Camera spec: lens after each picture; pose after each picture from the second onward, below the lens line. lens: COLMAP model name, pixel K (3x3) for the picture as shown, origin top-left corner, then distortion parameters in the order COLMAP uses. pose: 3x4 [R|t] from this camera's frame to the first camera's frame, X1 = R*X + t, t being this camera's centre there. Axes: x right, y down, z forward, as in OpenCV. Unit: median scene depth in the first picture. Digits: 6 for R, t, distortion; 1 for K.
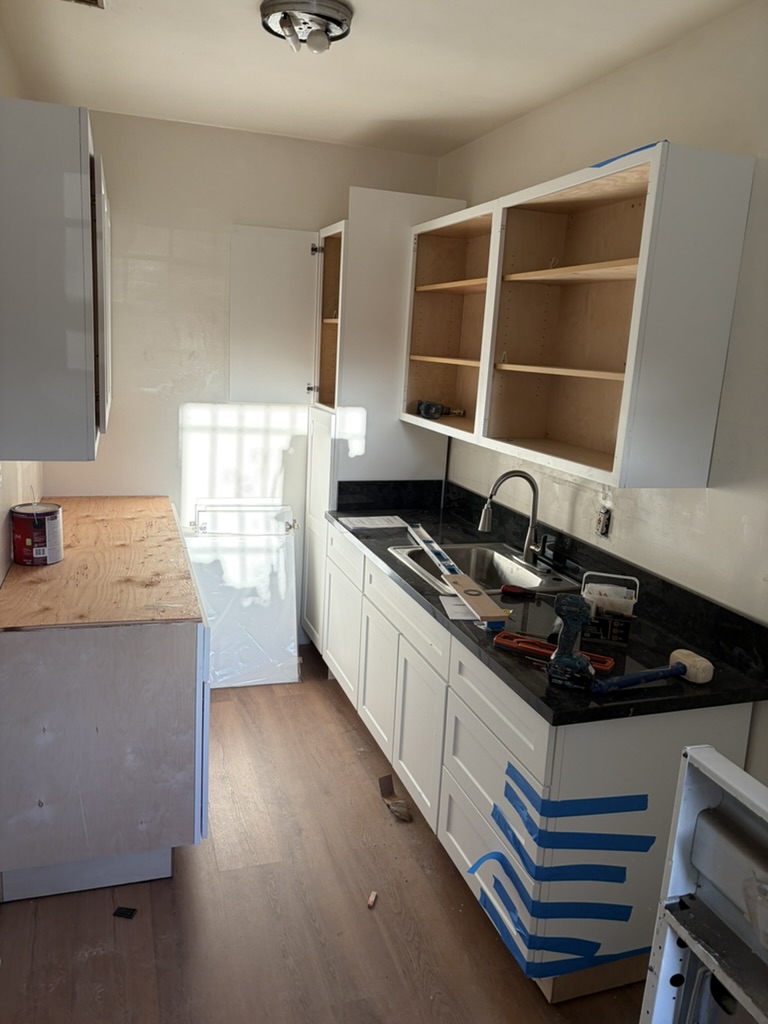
lens RADIAL K [[767.7, 0, 374.9], [0, 767.7, 507.2], [0, 0, 1]] dist [0.048609, -0.059214]
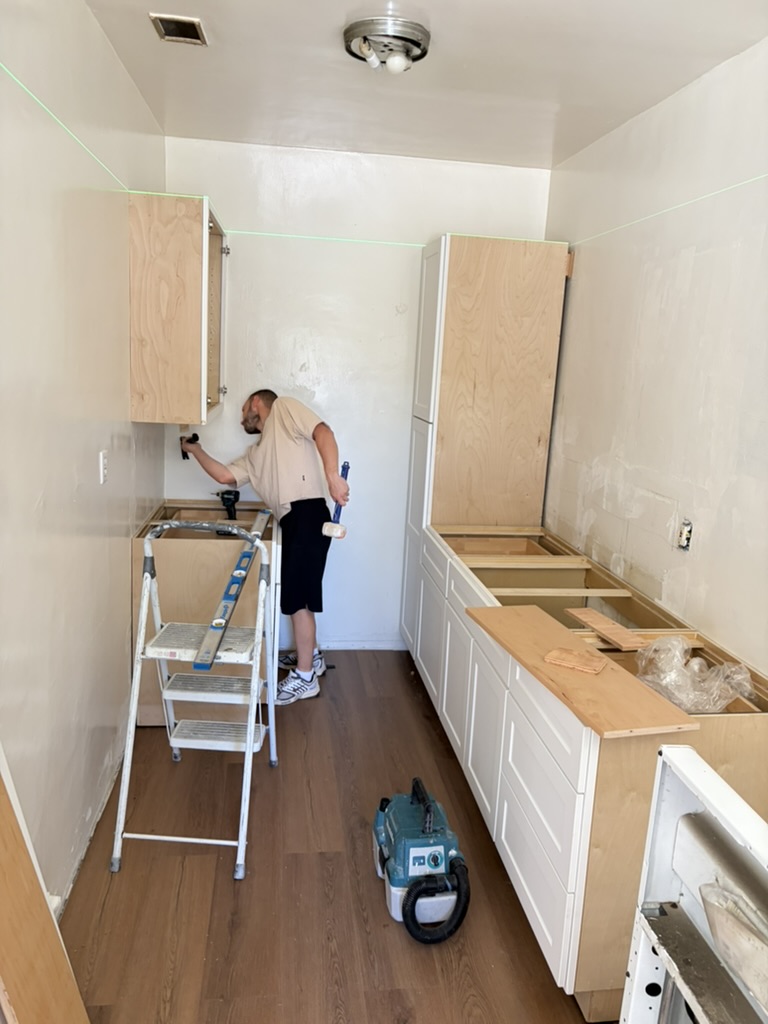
lens RADIAL K [[767.7, 0, 382.7], [0, 767.7, 508.1], [0, 0, 1]] dist [0.048609, -0.059214]
pose [[0.982584, 0.034328, -0.182619, 0.108828], [-0.038786, 0.999029, -0.020894, 0.021957], [0.181725, 0.027613, 0.982962, -0.015162]]
